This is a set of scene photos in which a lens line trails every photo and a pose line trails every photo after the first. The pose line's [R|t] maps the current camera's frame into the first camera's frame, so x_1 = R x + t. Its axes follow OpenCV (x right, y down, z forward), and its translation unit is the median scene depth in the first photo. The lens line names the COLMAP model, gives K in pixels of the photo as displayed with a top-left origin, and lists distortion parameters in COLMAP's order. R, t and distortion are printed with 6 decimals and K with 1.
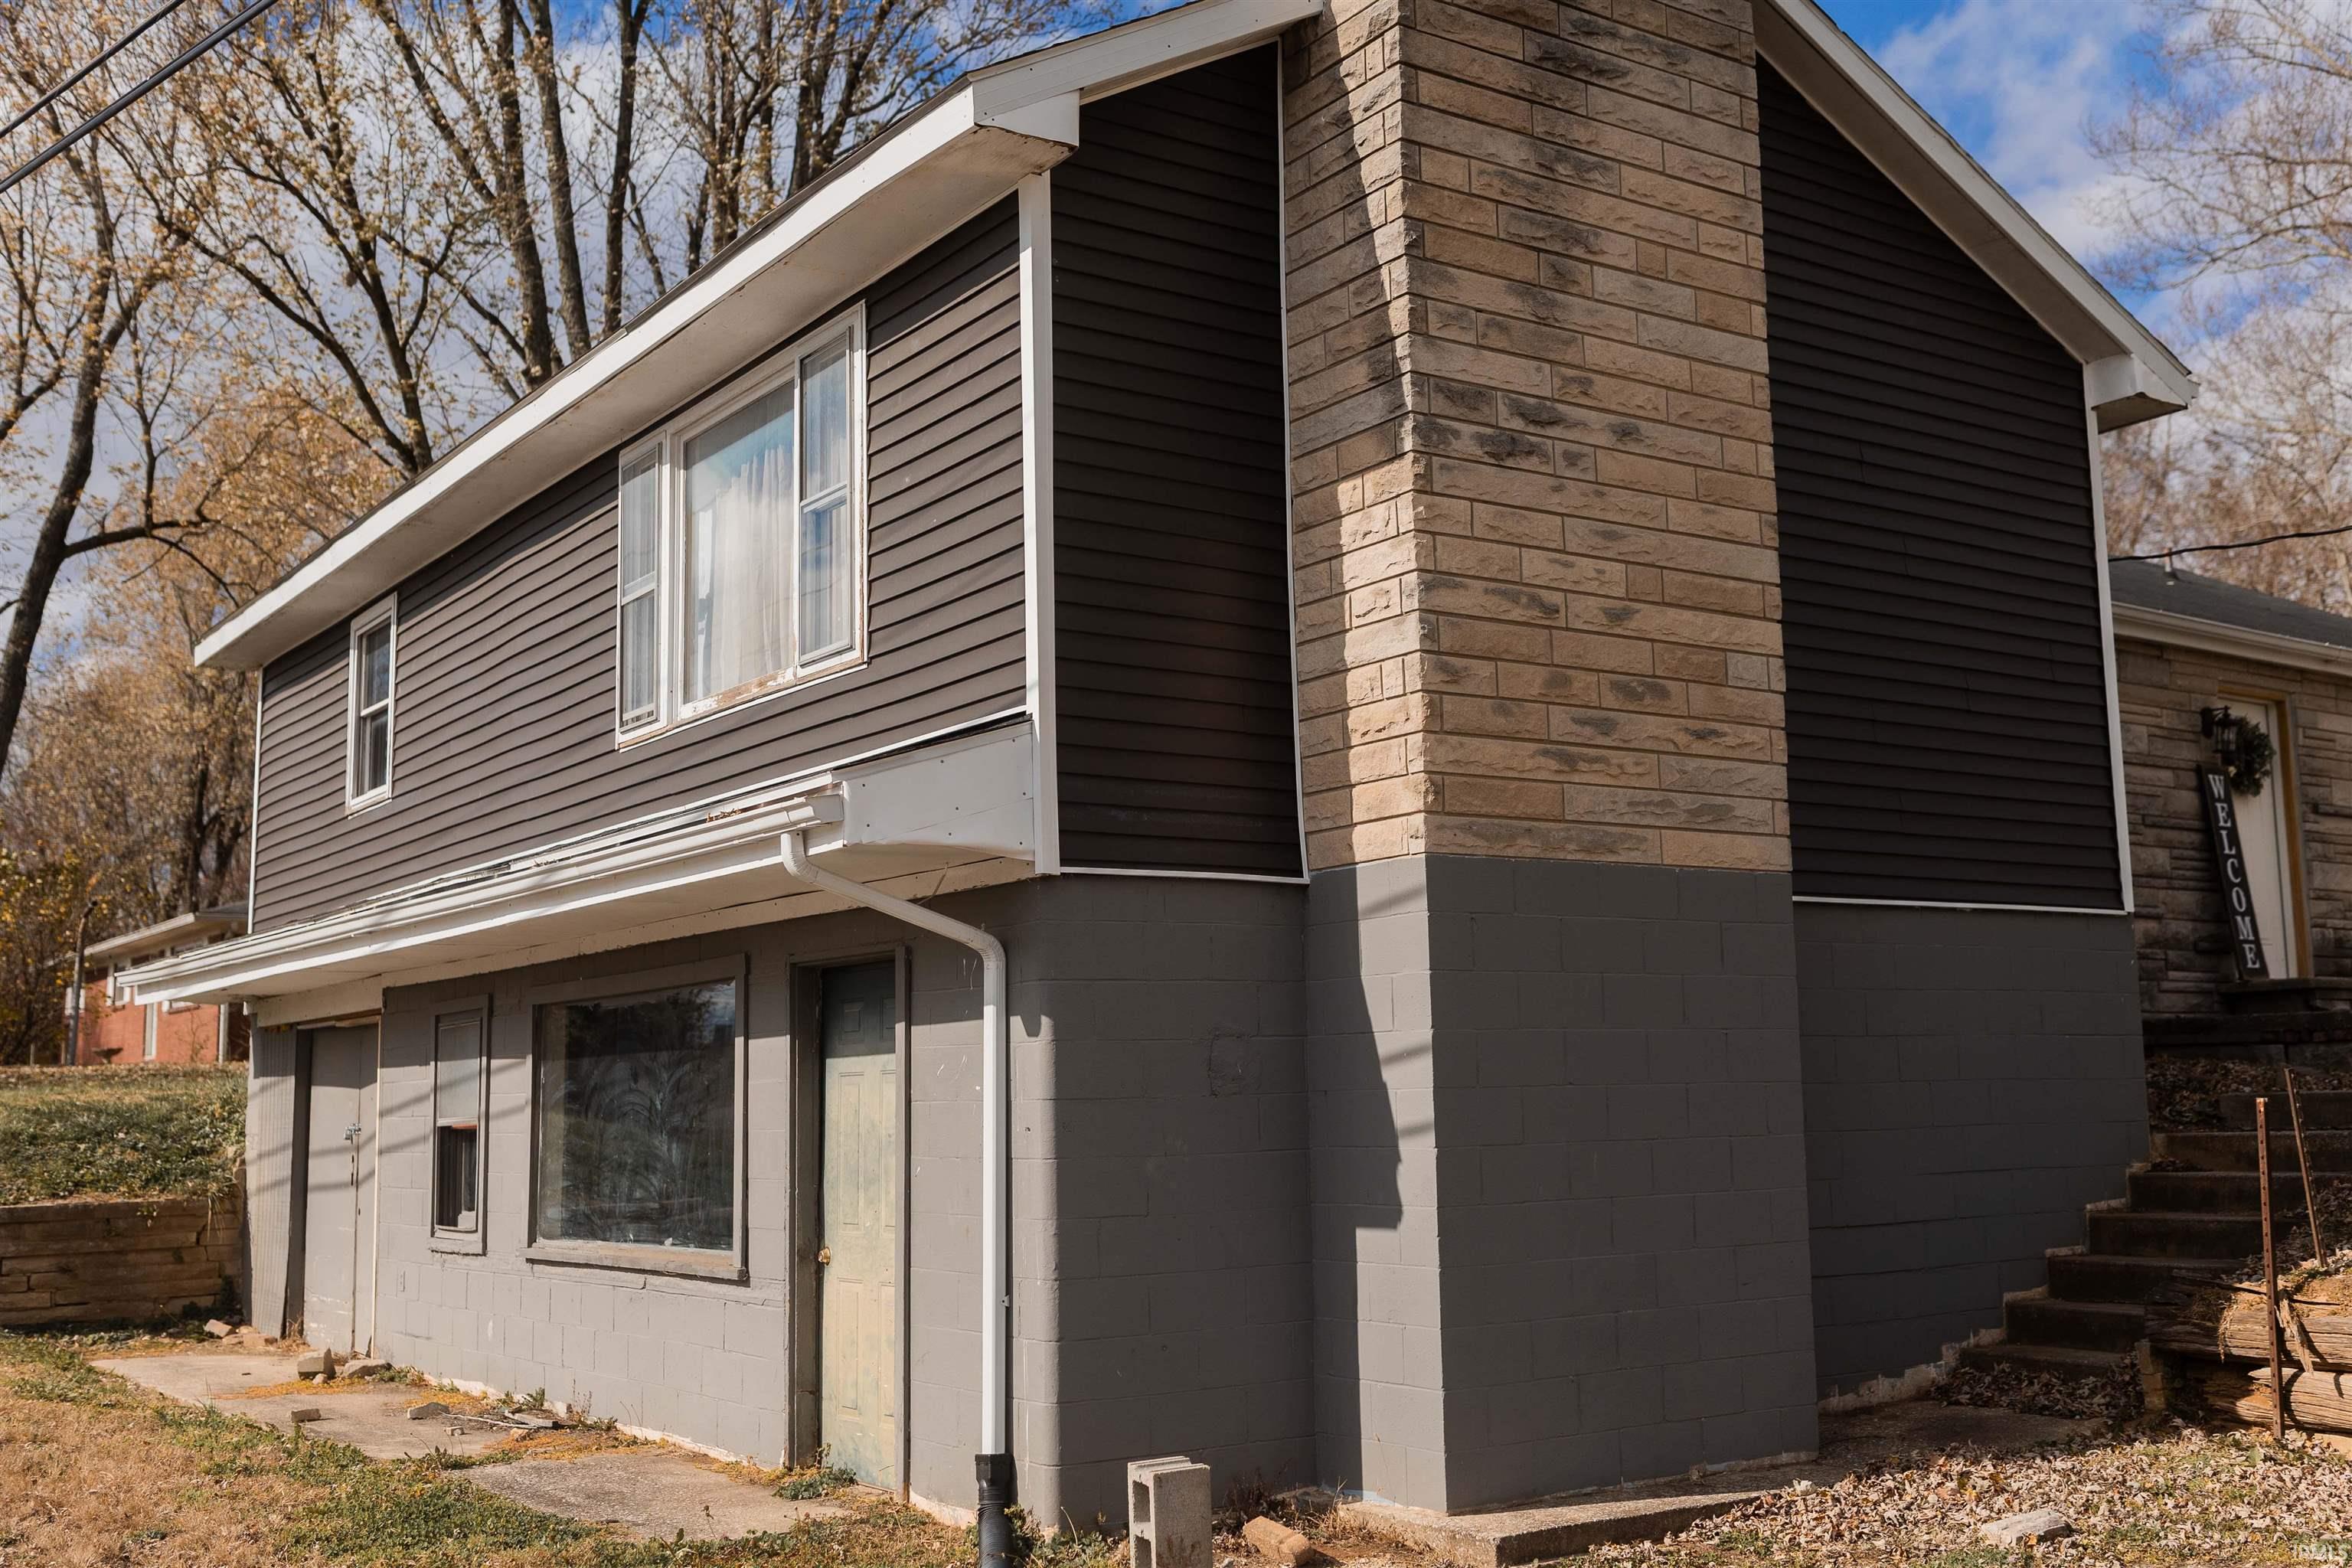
lens RADIAL K [[2314.5, 0, 1203.6], [0, 2314.5, 772.7], [0, 0, 1]] dist [0.000331, 0.000846]
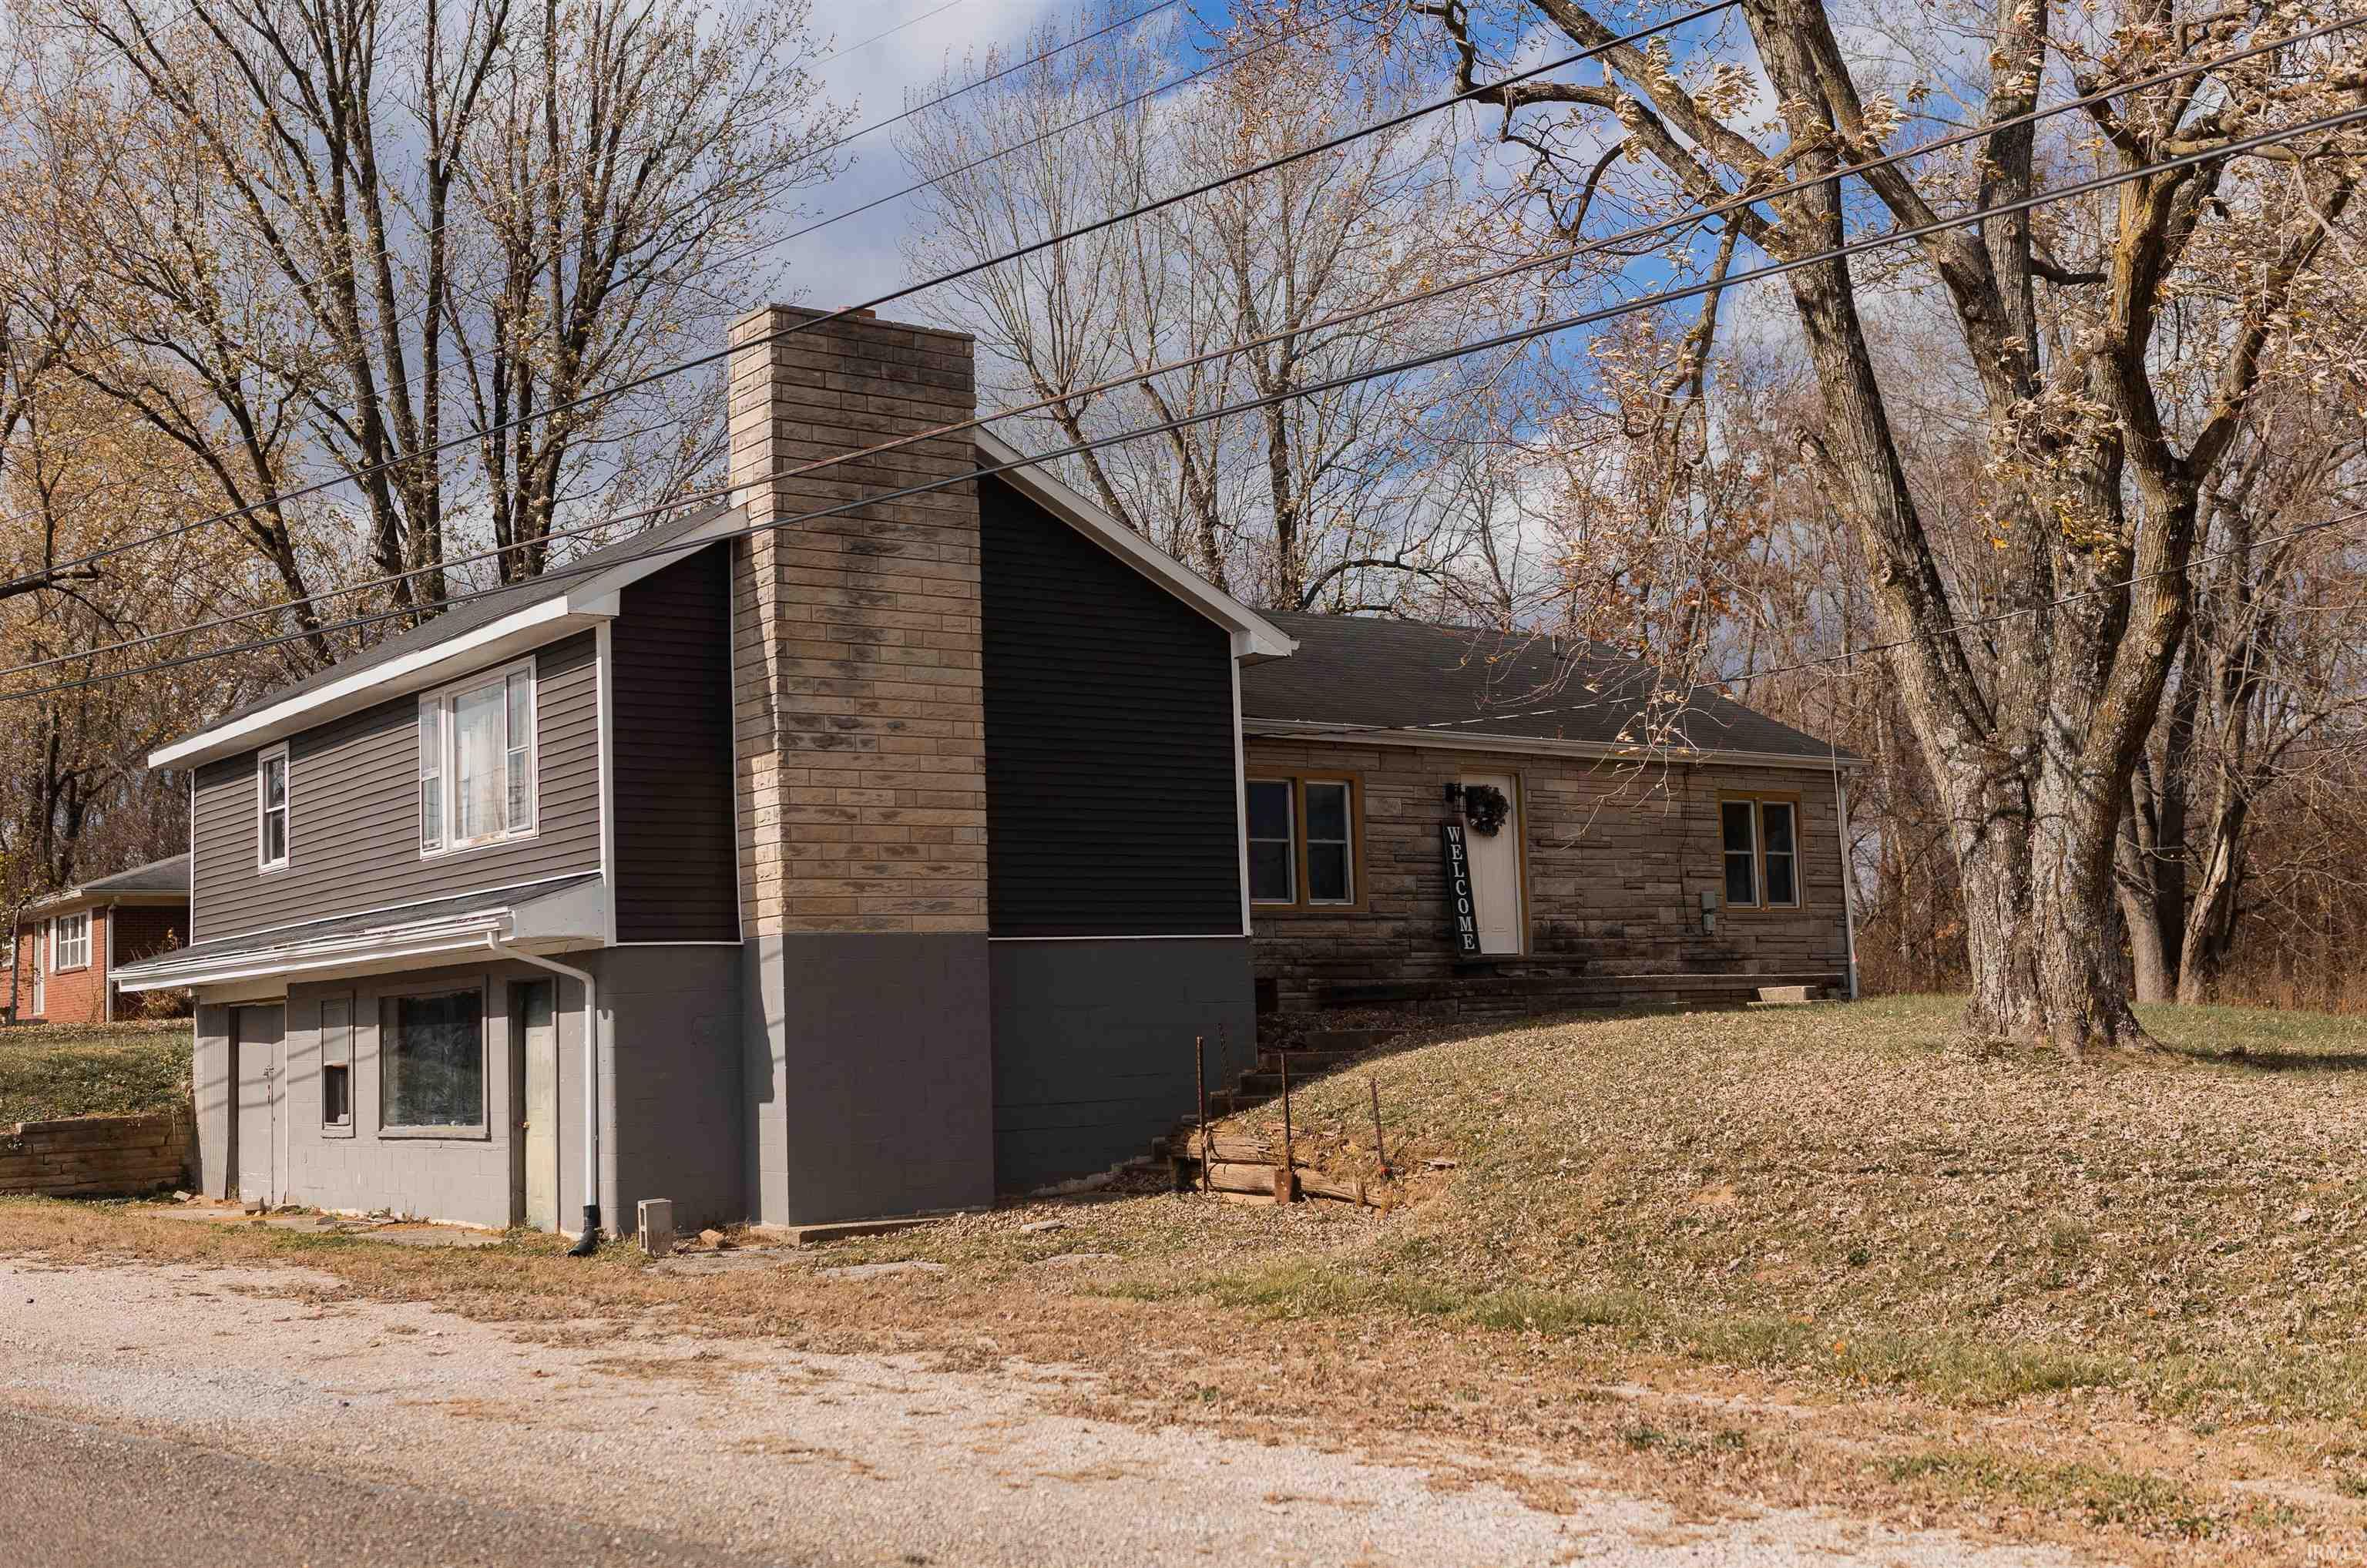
lens RADIAL K [[2493.2, 0, 1176.9], [0, 2493.2, 782.1], [0, 0, 1]] dist [0.001409, 0.014016]
pose [[0.999523, -0.012618, 0.028194, 0.337261], [0.011449, 0.999083, 0.041261, -0.169323], [-0.028689, -0.040918, 0.998751, -1.148705]]
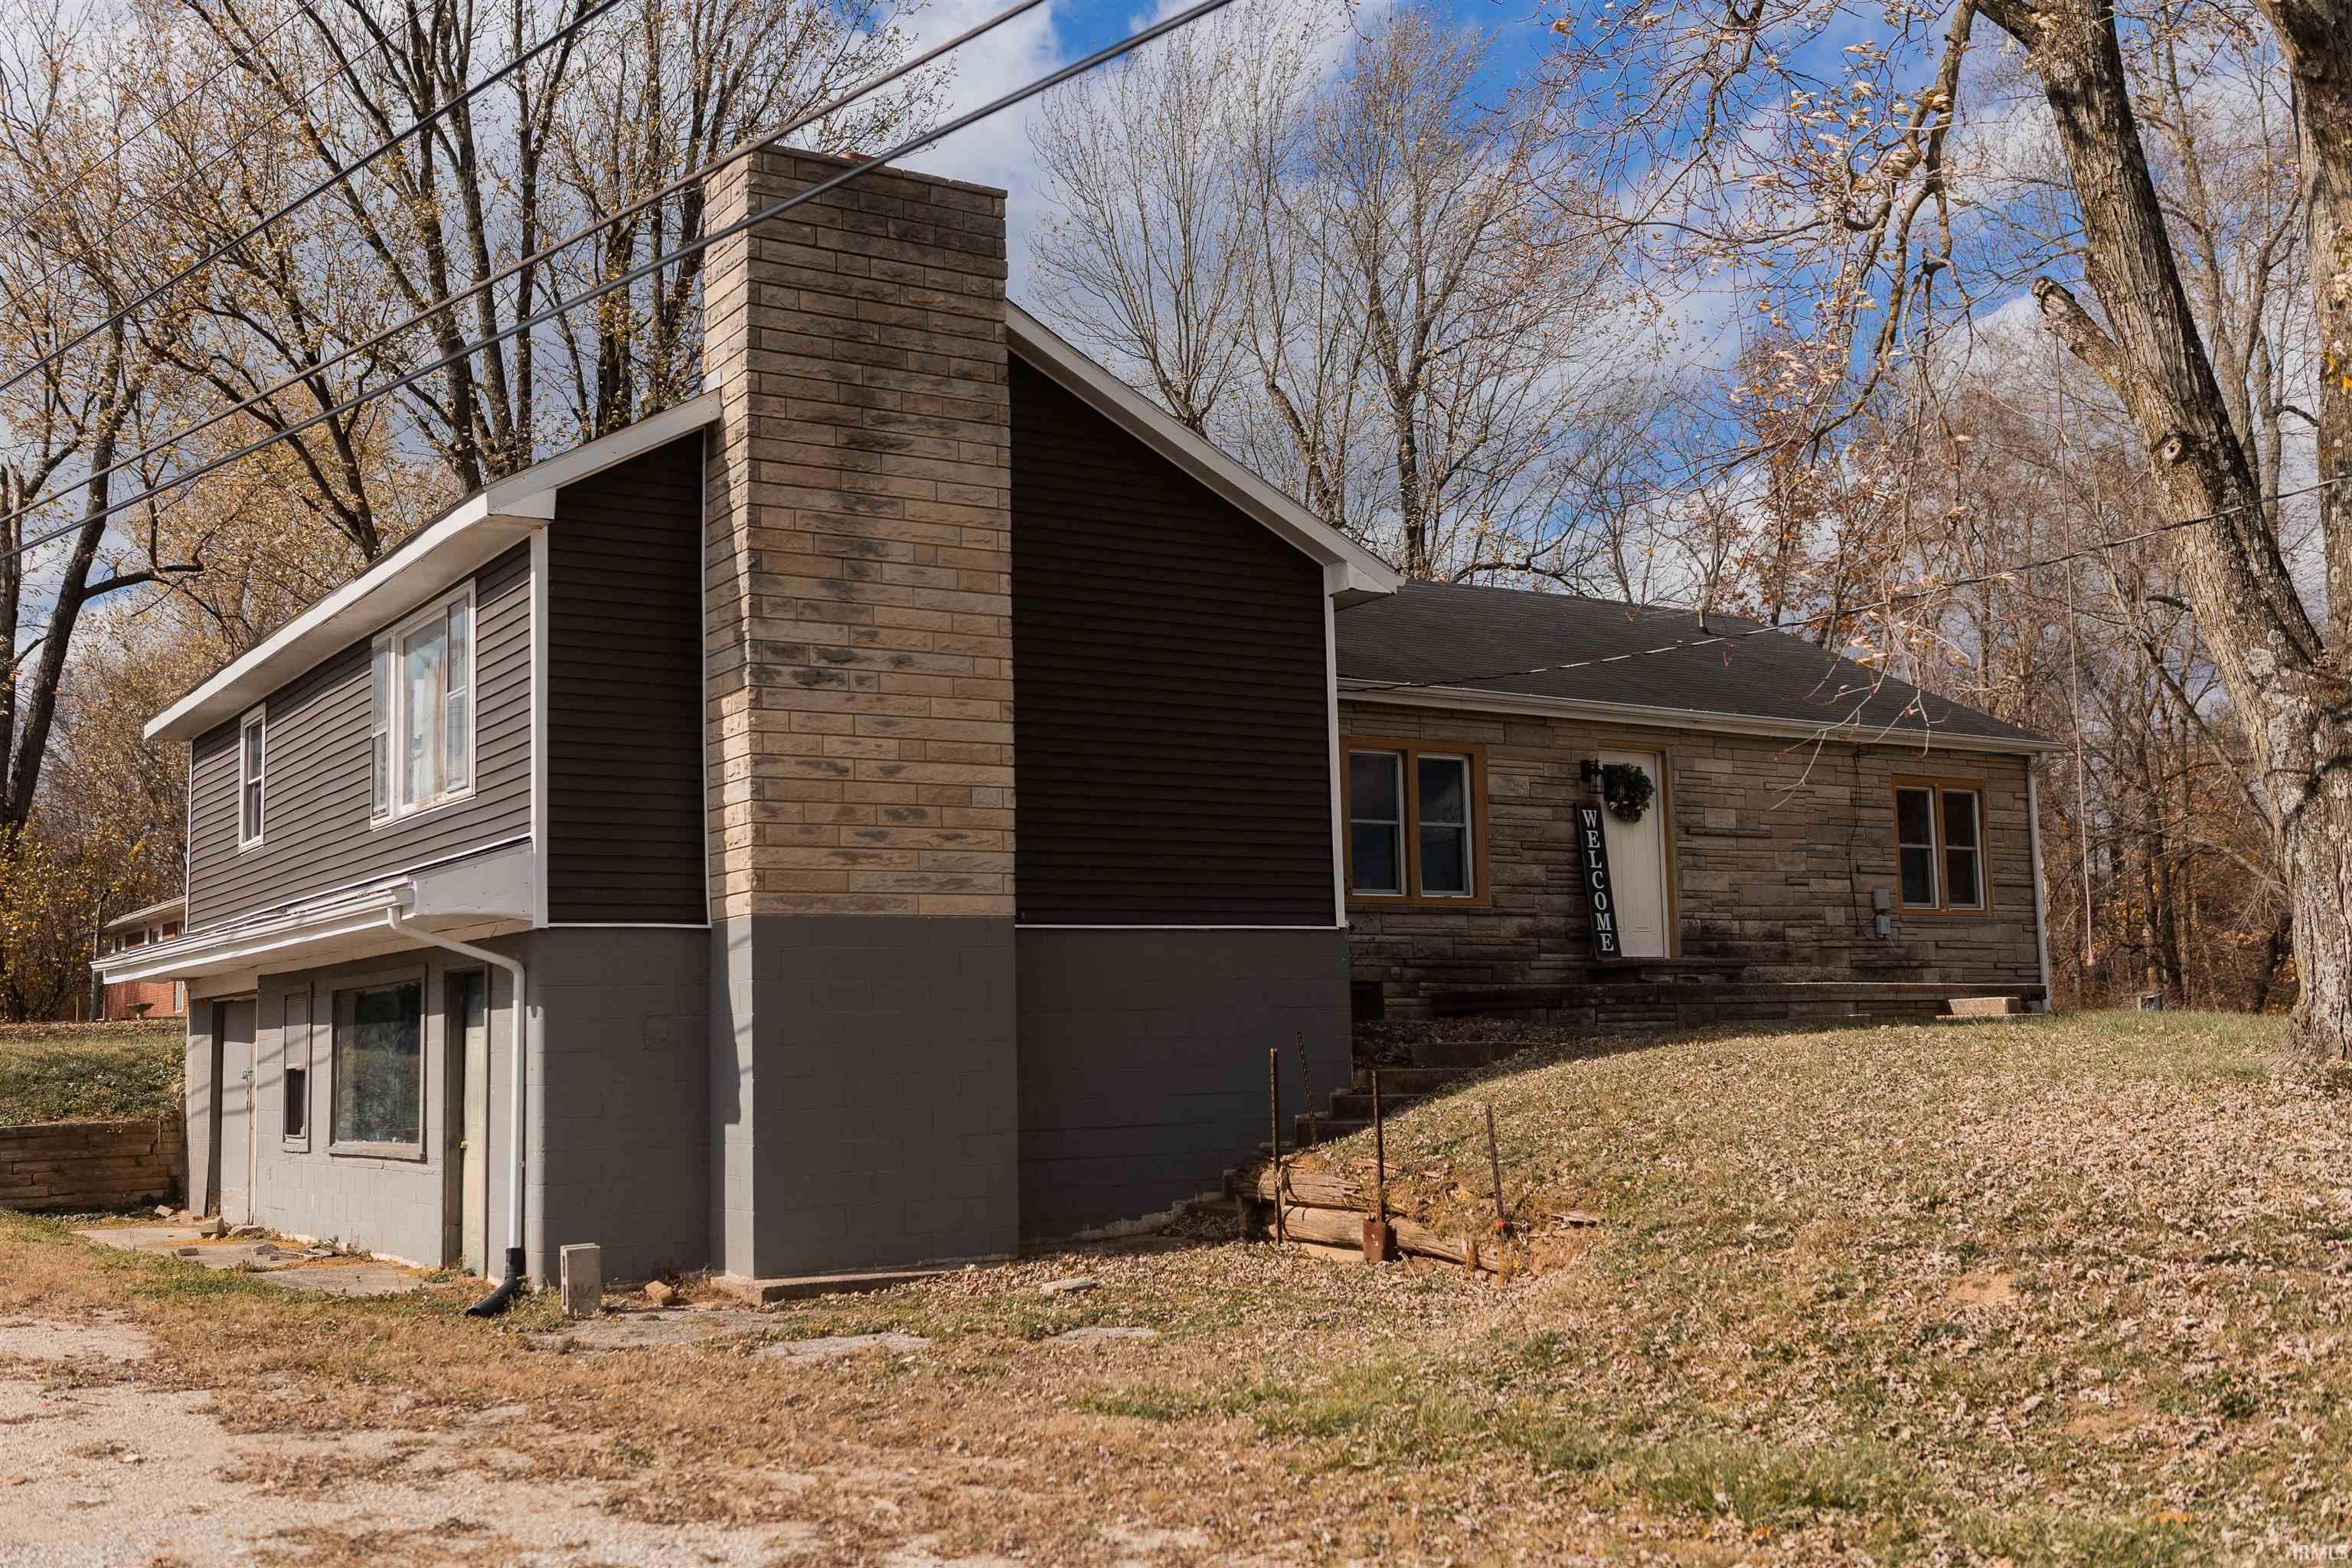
lens RADIAL K [[2315.1, 0, 1162.8], [0, 2315.1, 781.3], [0, 0, 1]] dist [0.001443, 0.006716]
pose [[0.999158, -0.008087, -0.040230, 0.401253], [0.009228, 0.999558, 0.028264, -0.095248], [0.039984, -0.028612, 0.998791, -0.633779]]
